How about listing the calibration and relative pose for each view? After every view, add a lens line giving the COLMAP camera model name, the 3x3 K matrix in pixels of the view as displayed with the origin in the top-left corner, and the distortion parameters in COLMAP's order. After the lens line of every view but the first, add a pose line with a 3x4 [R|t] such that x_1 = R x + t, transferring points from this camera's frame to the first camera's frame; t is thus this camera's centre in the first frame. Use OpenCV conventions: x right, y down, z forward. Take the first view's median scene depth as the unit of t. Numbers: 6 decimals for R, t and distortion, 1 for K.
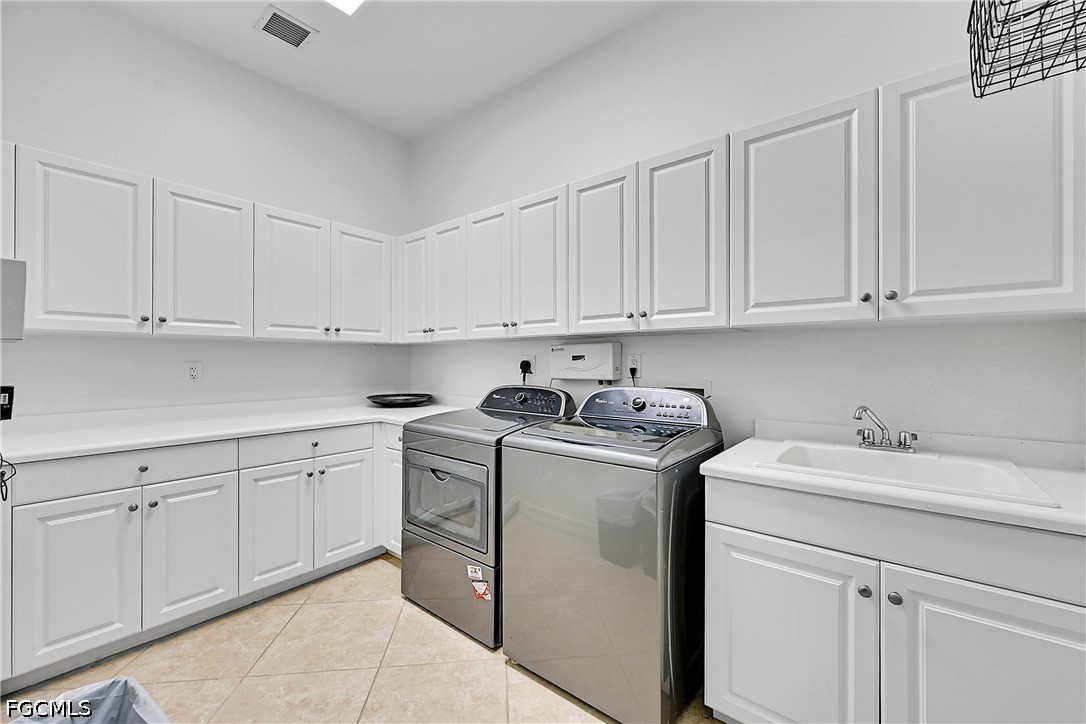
lens RADIAL K [[437.5, 0, 541.5], [0, 437.5, 357.9], [0, 0, 1]] dist [-0.000522, -0.000162]
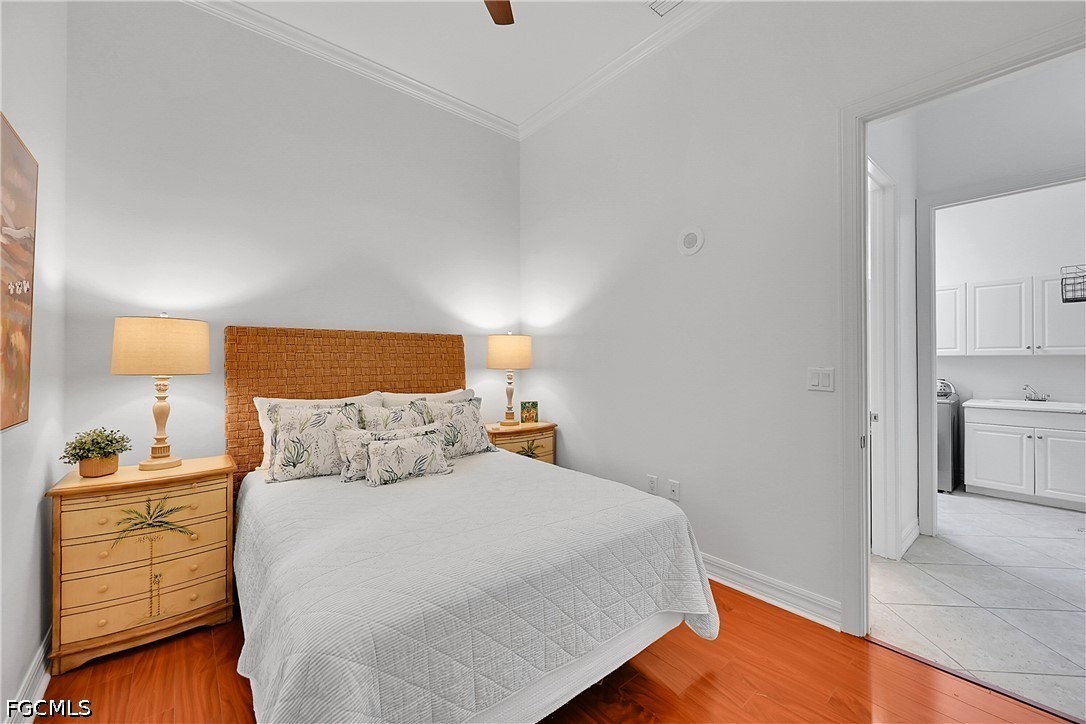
lens RADIAL K [[437.5, 0, 541.5], [0, 437.5, 357.9], [0, 0, 1]] dist [-0.000522, -0.000162]
pose [[0.983543, -0.002012, -0.180661, -1.979240], [0.001592, 0.999996, -0.002472, -0.064341], [0.180665, 0.002144, 0.983542, -2.523488]]
